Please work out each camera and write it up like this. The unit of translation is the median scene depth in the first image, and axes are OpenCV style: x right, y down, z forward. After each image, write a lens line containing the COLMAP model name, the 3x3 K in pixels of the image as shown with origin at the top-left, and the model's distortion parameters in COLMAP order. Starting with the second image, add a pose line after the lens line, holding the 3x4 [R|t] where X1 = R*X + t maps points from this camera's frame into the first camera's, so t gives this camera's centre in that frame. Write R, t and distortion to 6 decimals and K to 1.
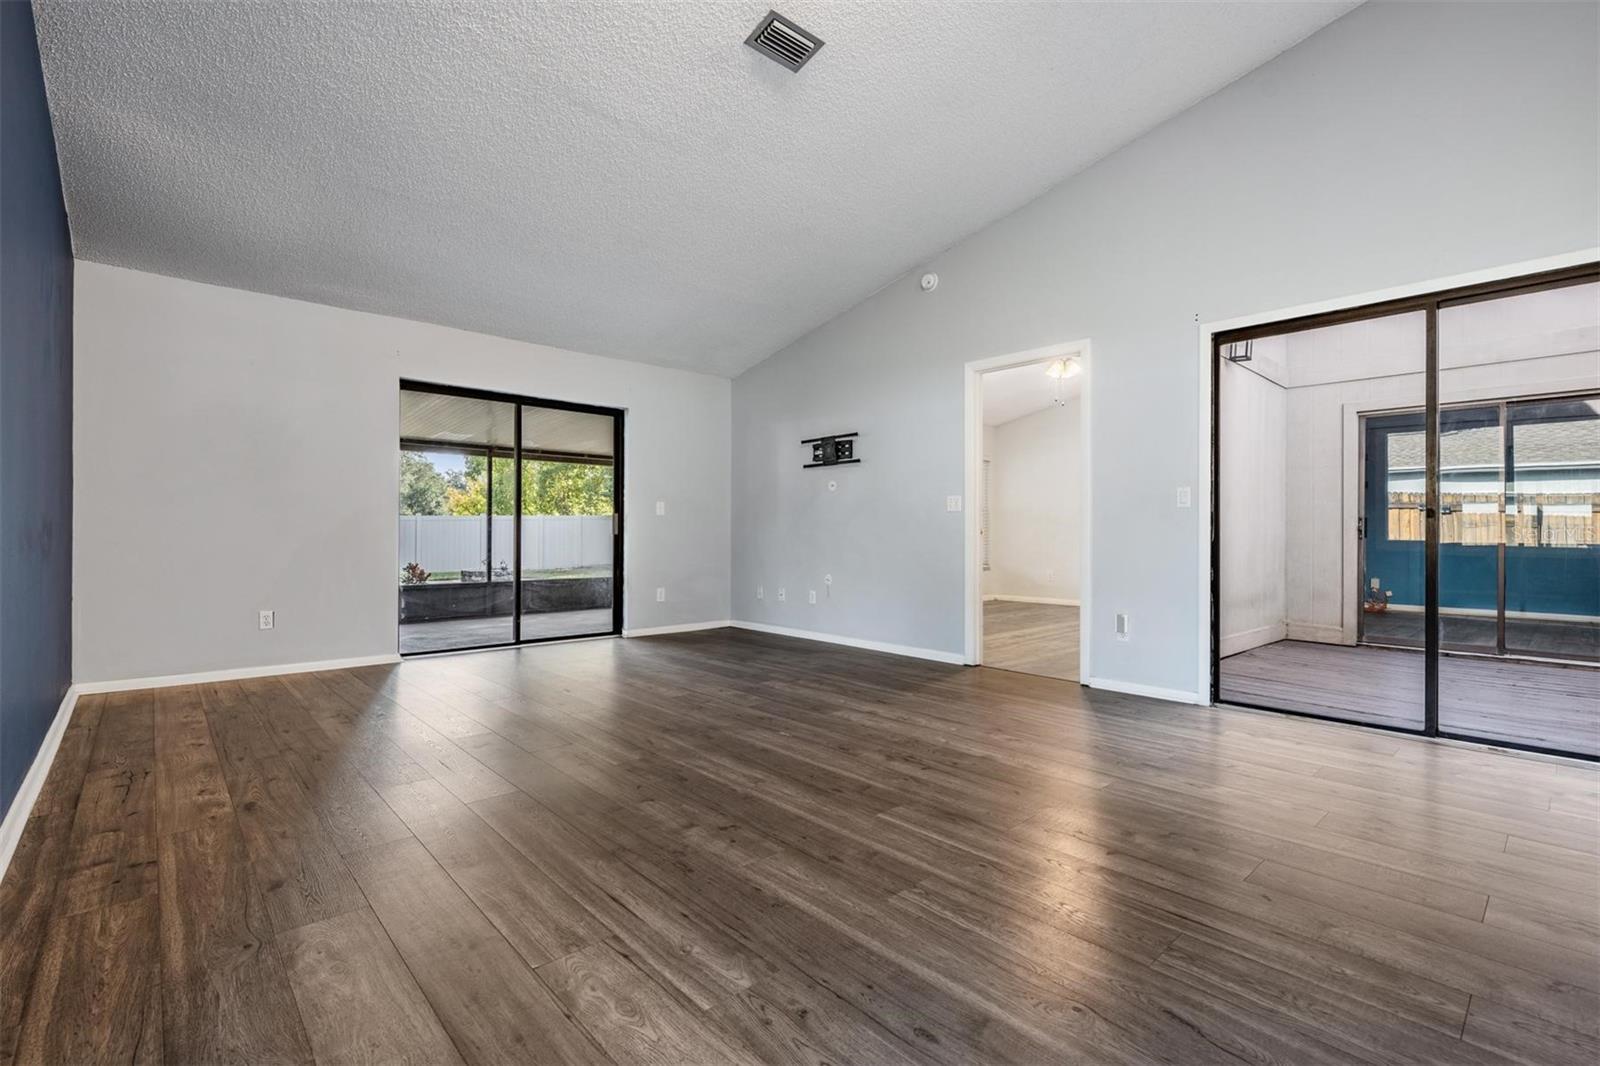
lens RADIAL K [[728.6, 0, 799.5], [0, 728.6, 533.9], [0, 0, 1]] dist [0.002207, 0.001418]
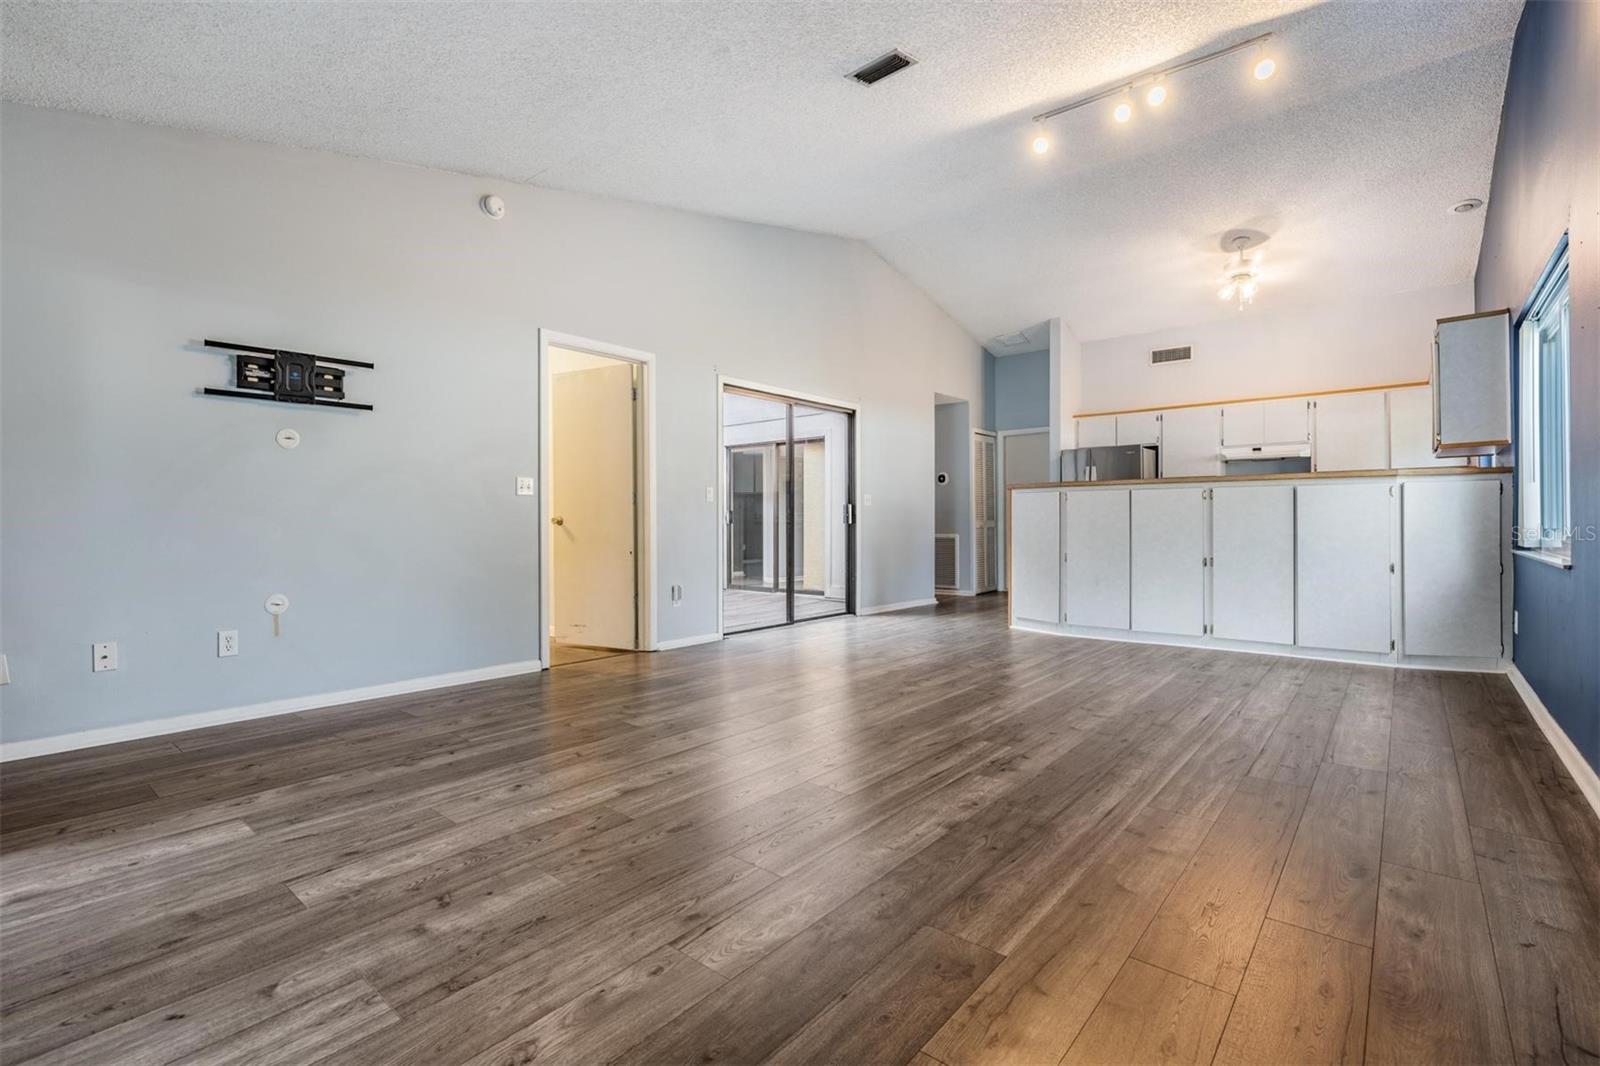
lens RADIAL K [[728.6, 0, 799.0], [0, 728.6, 521.5], [0, 0, 1]] dist [0.002207, 0.001418]
pose [[-0.145652, 0.001021, 0.989335, -1.066922], [0.003295, 0.999994, -0.000547, 0.001944], [-0.989330, 0.003180, -0.145655, 1.265817]]
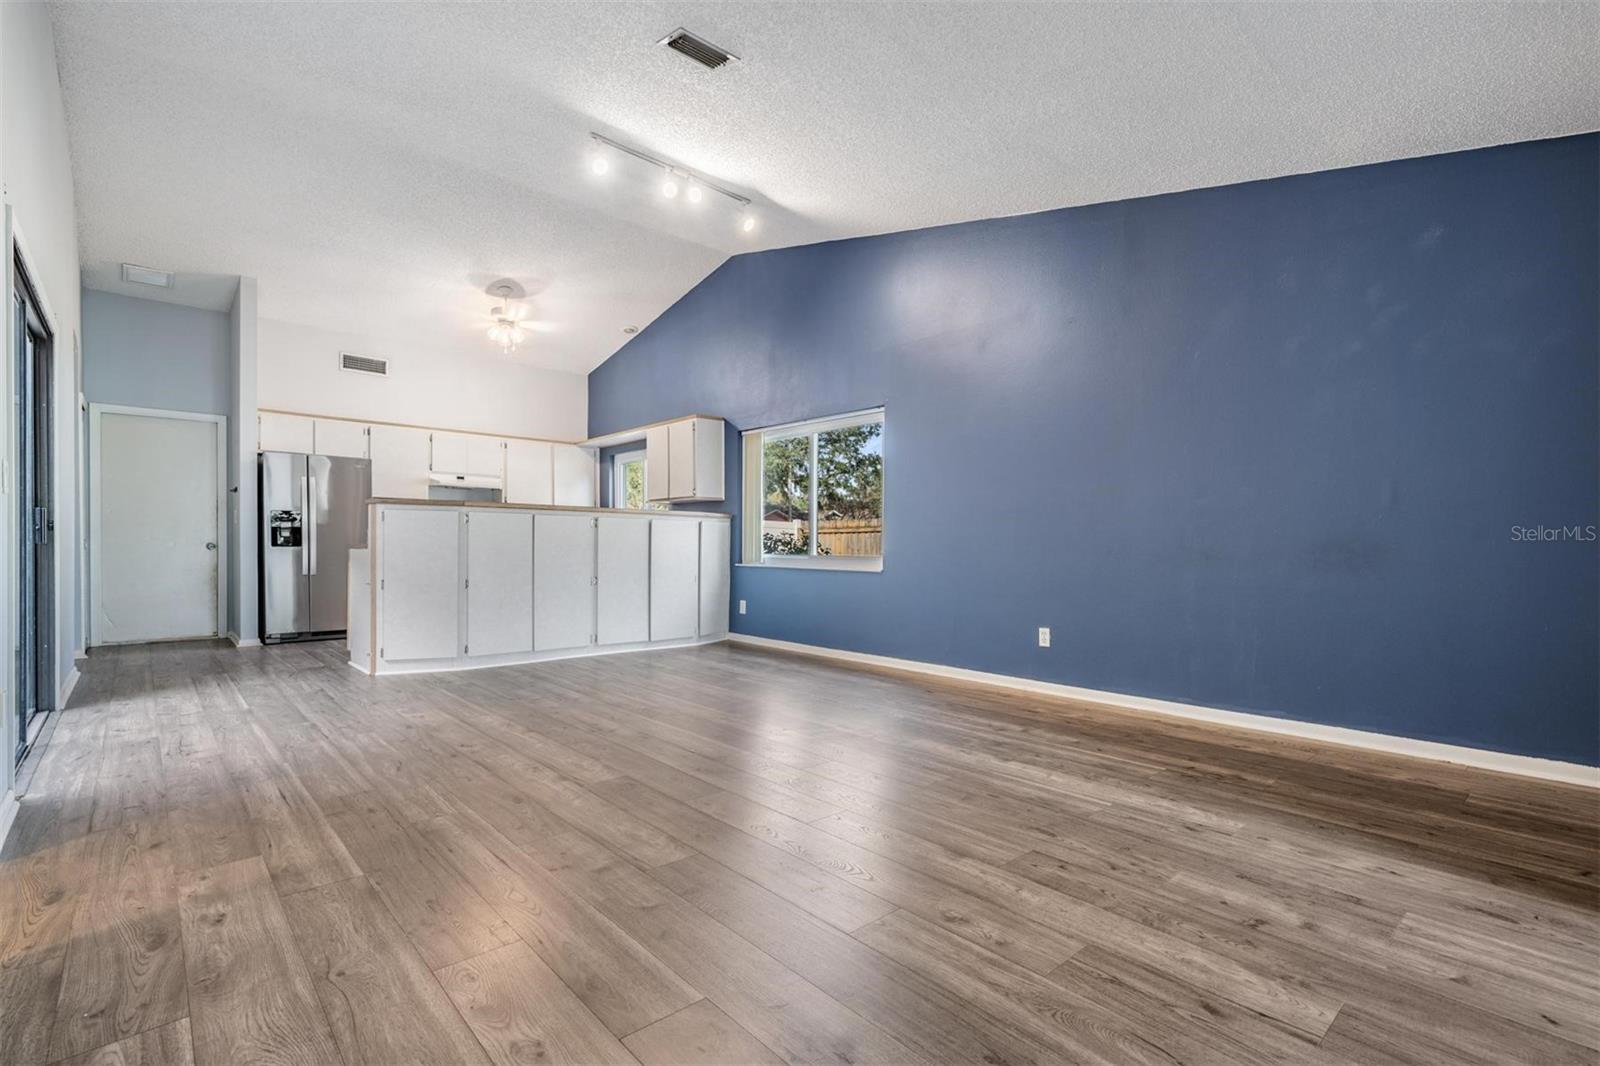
lens RADIAL K [[728.6, 0, 805.5], [0, 728.6, 557.0], [0, 0, 1]] dist [0.002207, 0.001418]
pose [[-0.999827, -0.008099, -0.016772, -0.112285], [-0.008334, 0.999867, 0.014004, 0.001250], [0.016656, 0.014141, -0.999761, 2.012728]]
